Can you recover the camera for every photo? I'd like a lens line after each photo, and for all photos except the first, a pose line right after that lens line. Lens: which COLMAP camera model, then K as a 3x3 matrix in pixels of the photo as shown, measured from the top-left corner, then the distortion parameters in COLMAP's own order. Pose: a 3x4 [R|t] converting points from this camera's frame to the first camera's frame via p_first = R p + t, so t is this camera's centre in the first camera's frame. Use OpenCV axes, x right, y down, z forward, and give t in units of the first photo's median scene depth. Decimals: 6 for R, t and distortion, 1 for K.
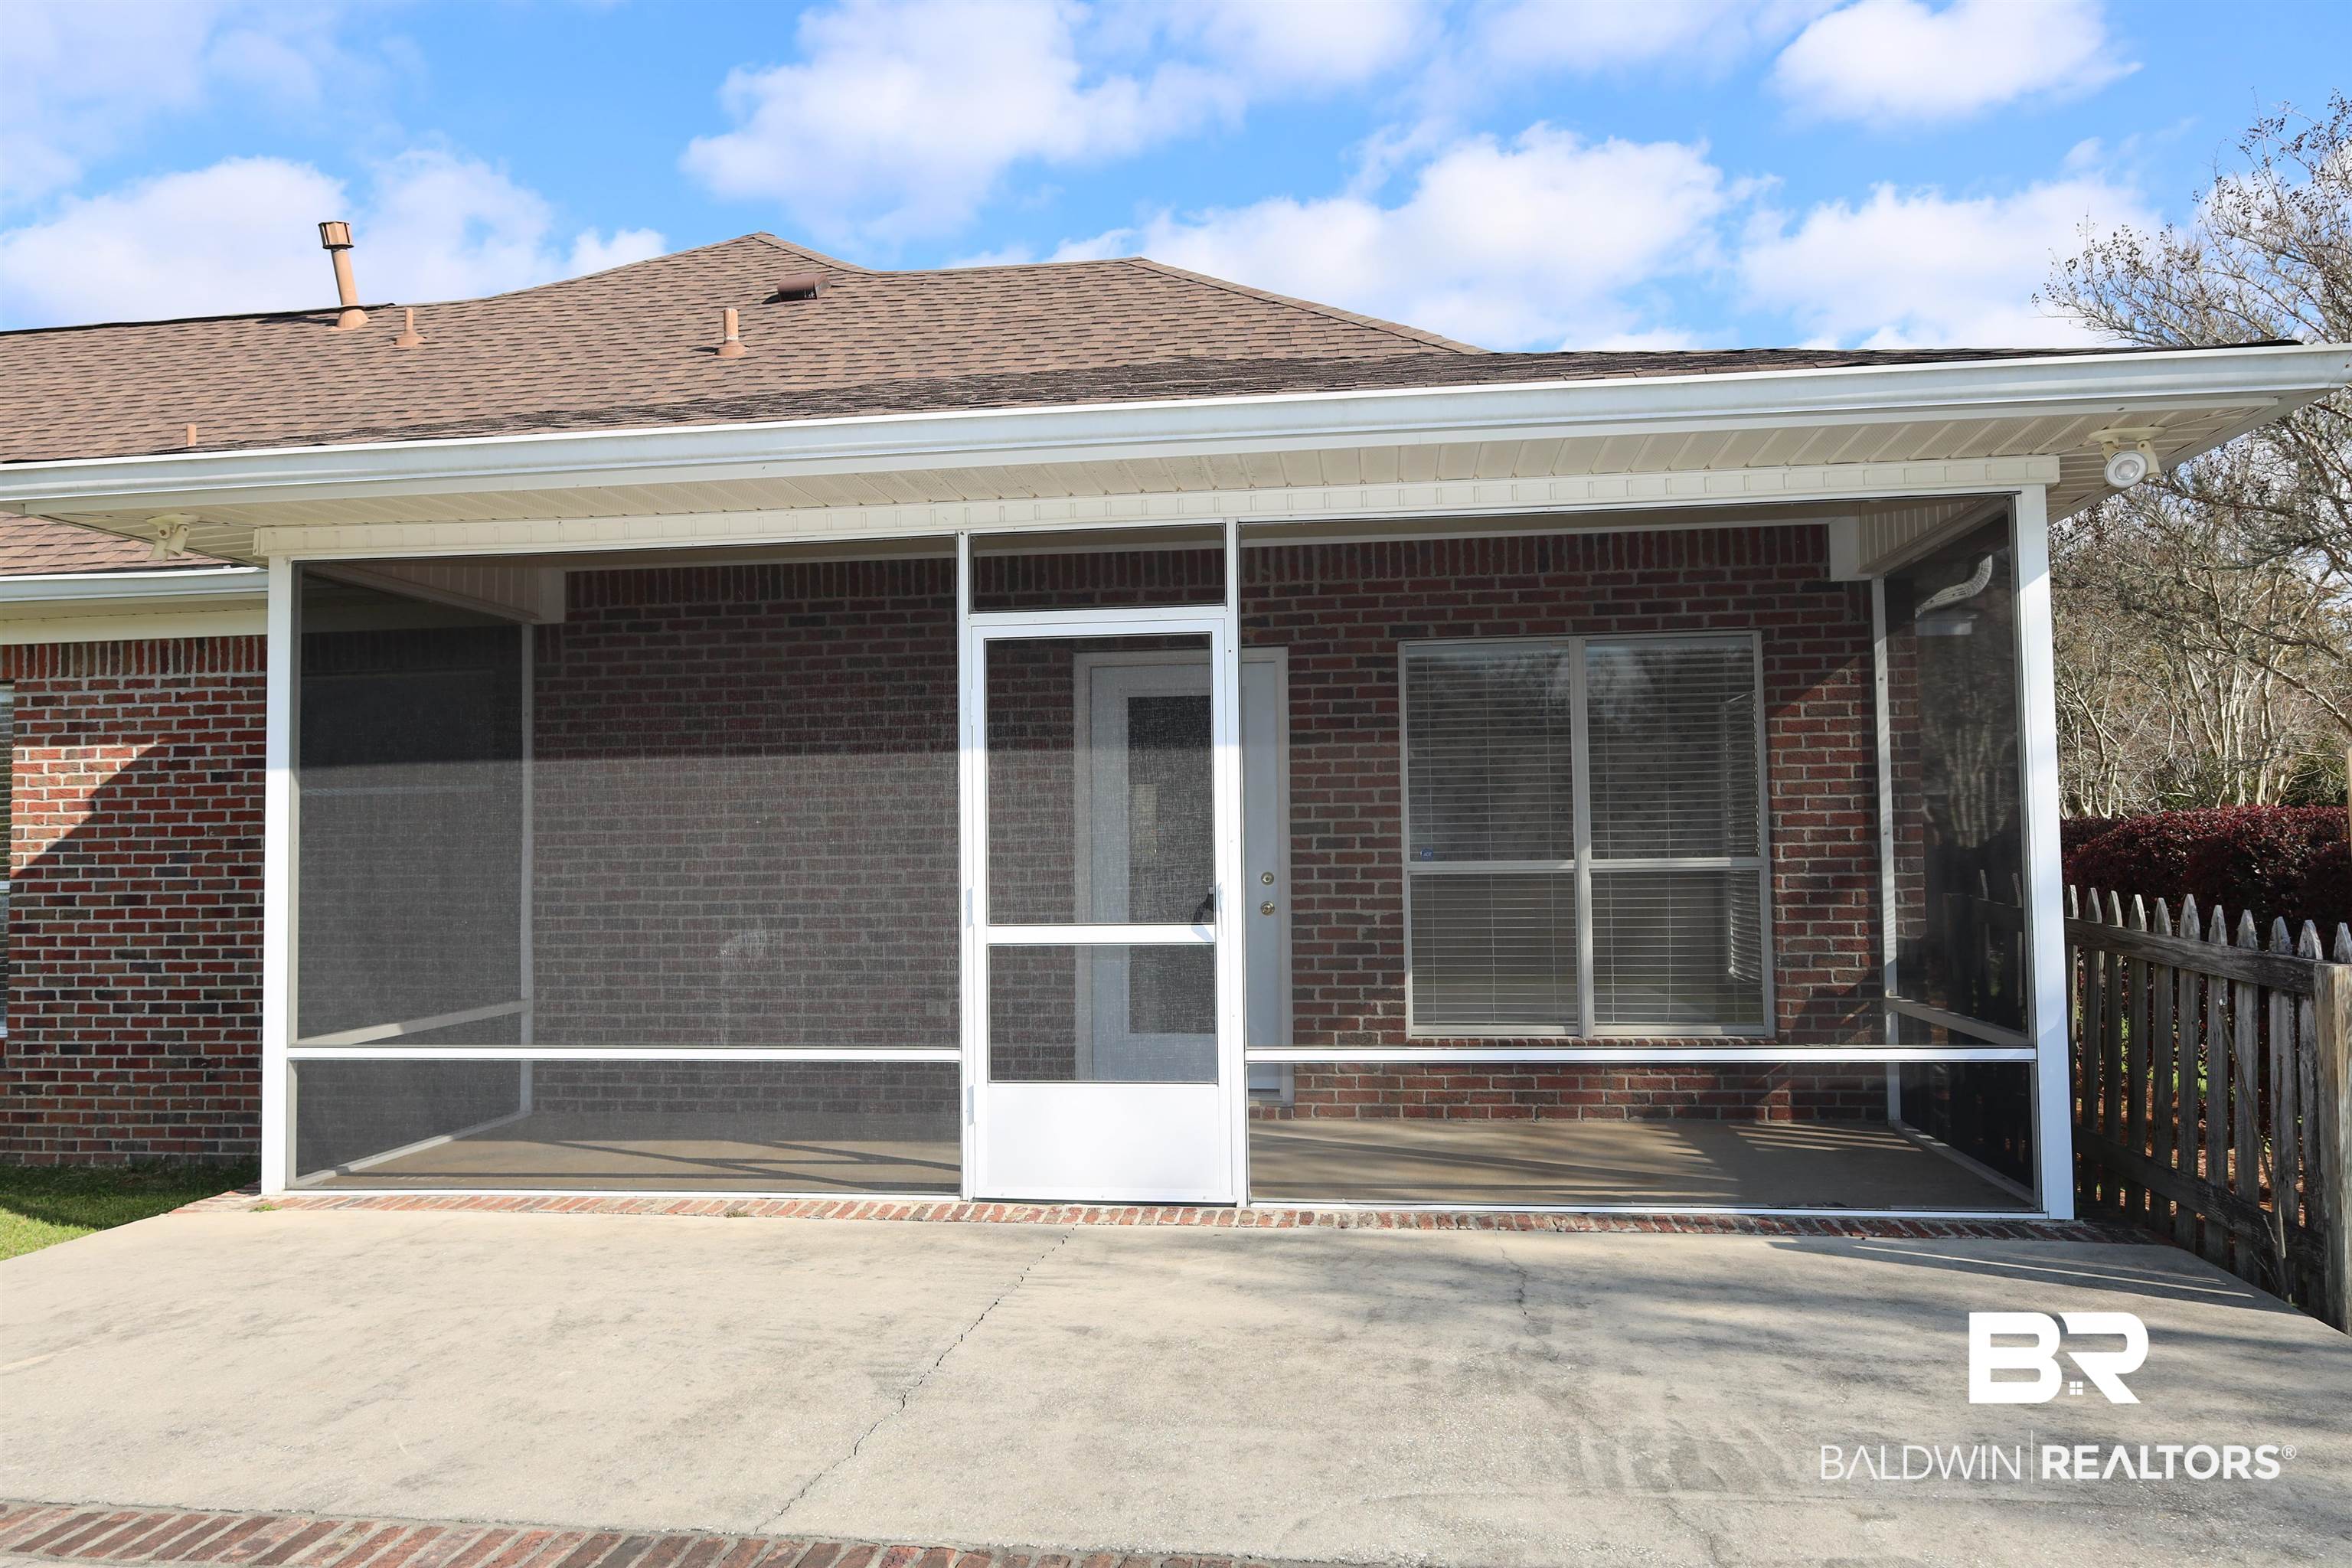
lens RADIAL K [[1607.5, 0, 1181.0], [0, 1607.5, 795.5], [0, 0, 1]] dist [-0.002796, -0.000003]
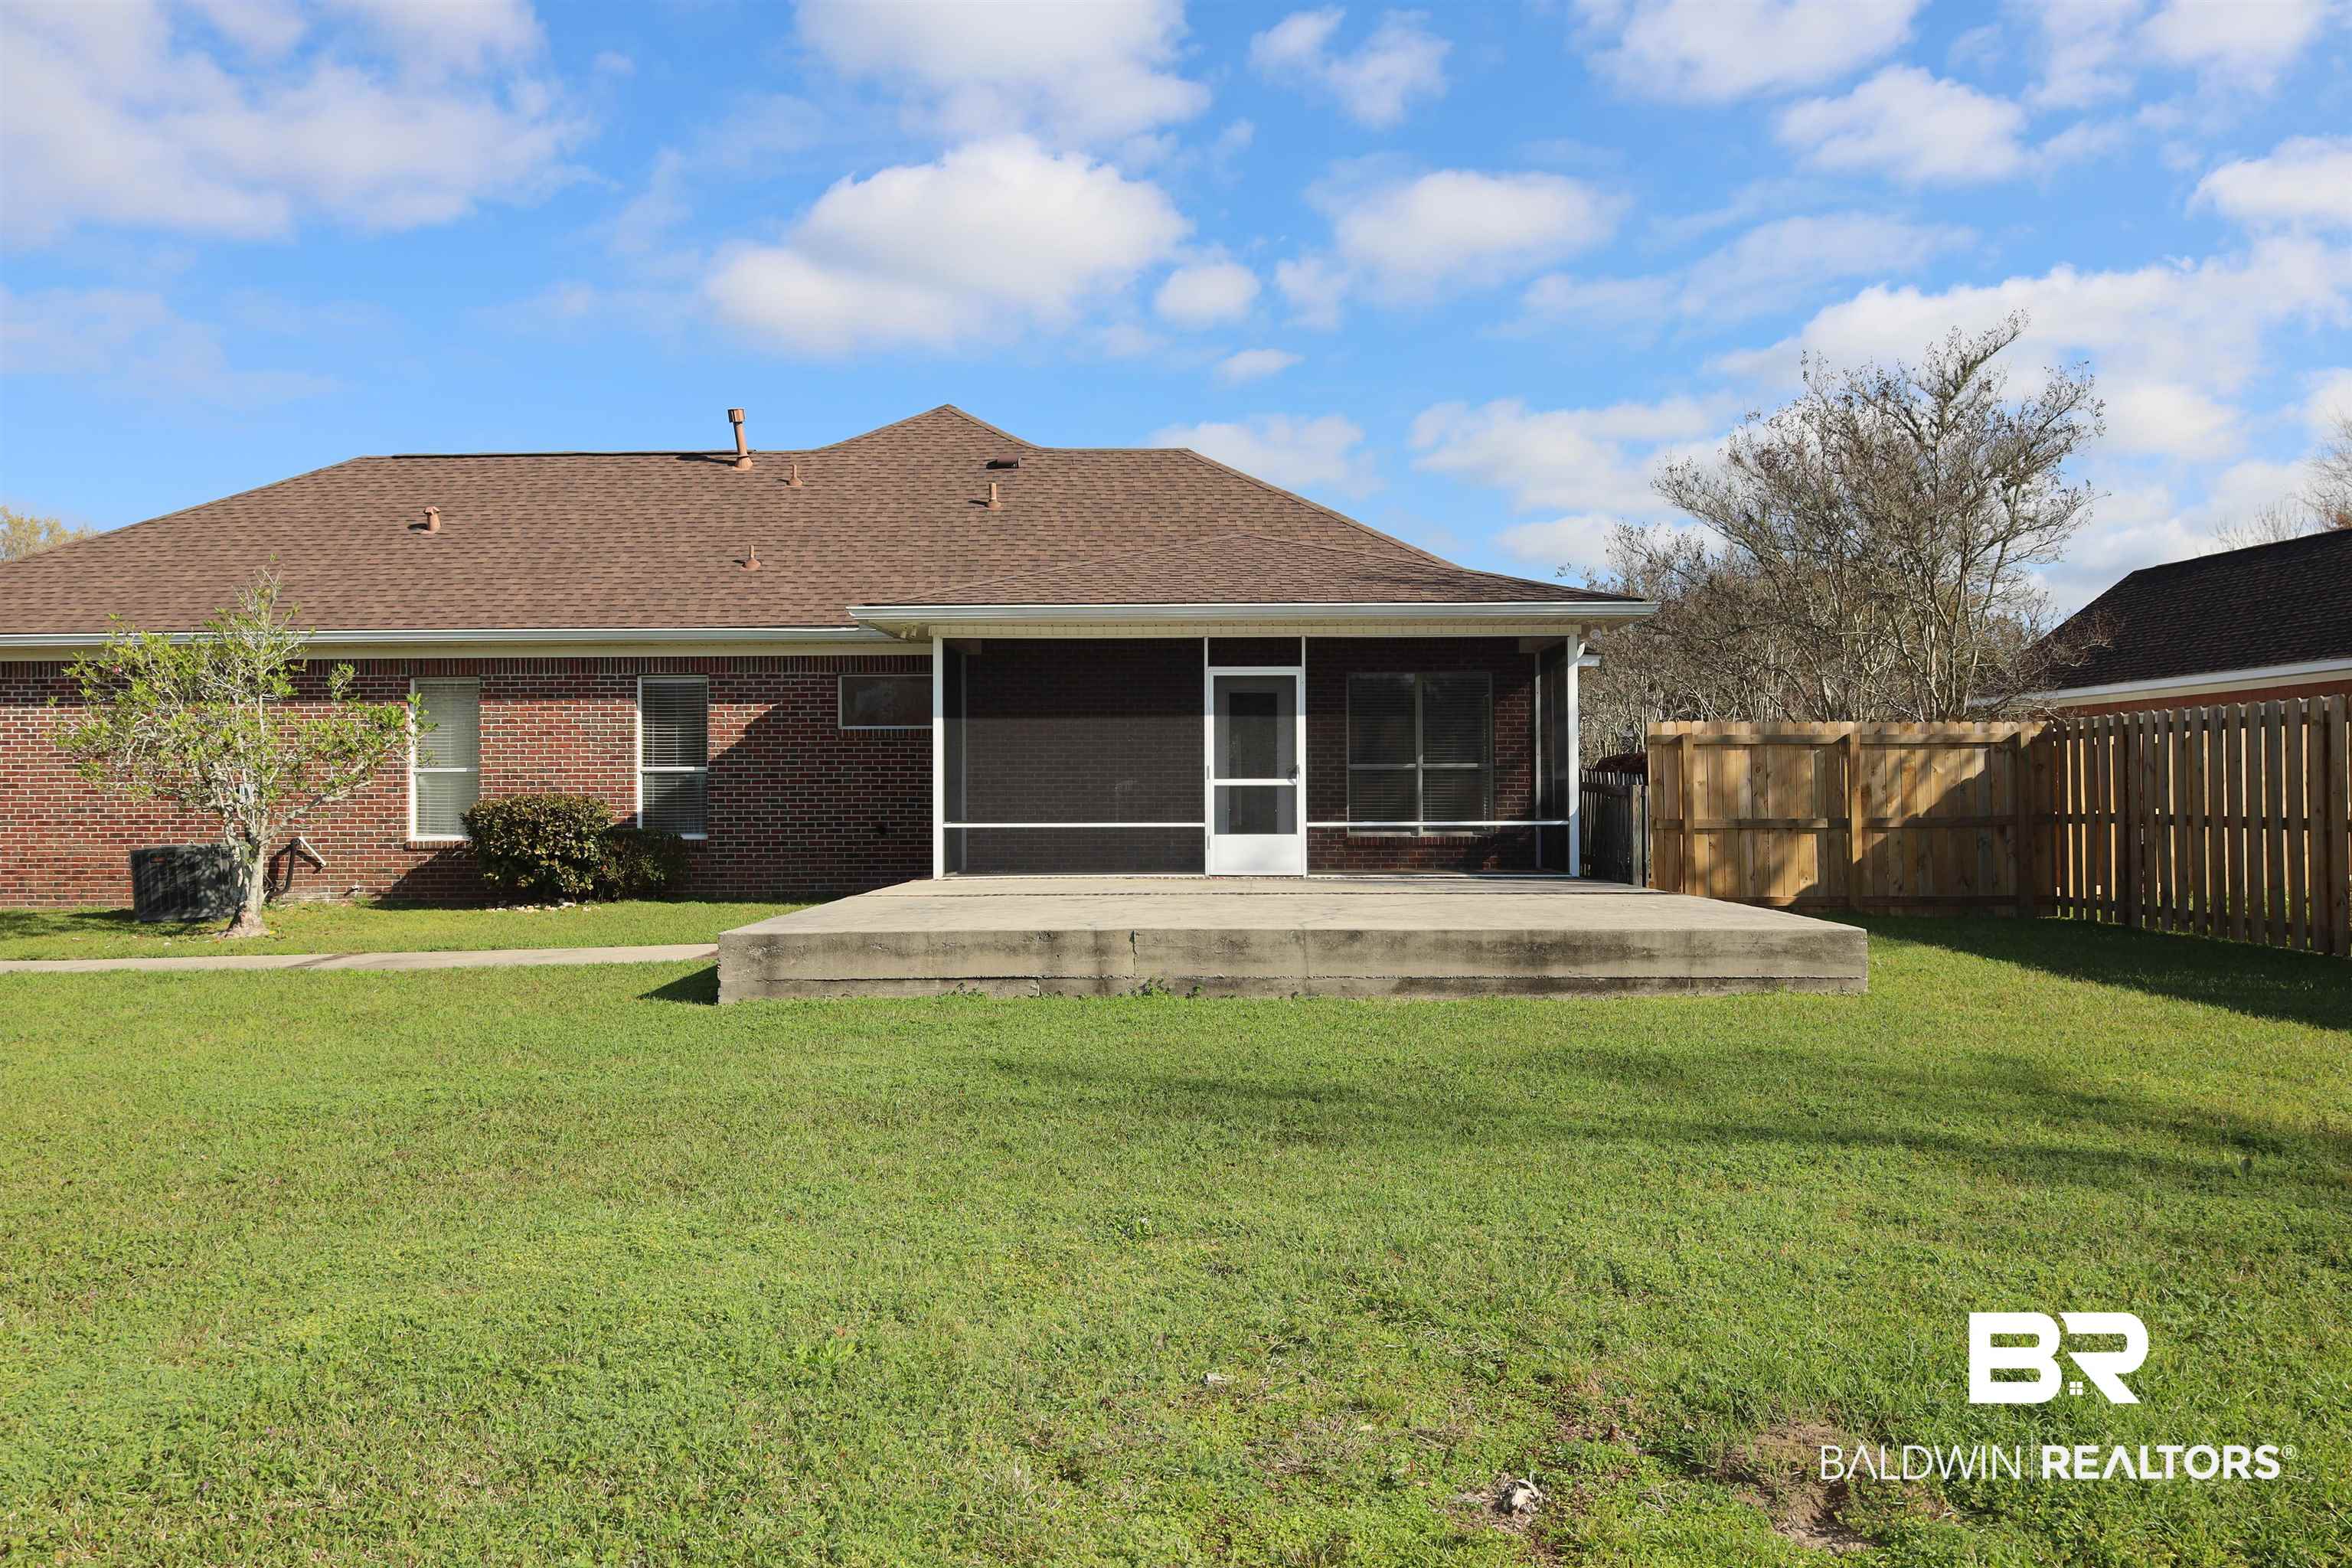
lens RADIAL K [[1607.5, 0, 1172.1], [0, 1607.5, 777.3], [0, 0, 1]] dist [-0.002796, -0.000003]
pose [[0.993557, 0.011879, 0.112707, -0.506772], [-0.014140, 0.999714, 0.019277, 0.025120], [-0.112446, -0.020747, 0.993441, -1.760954]]
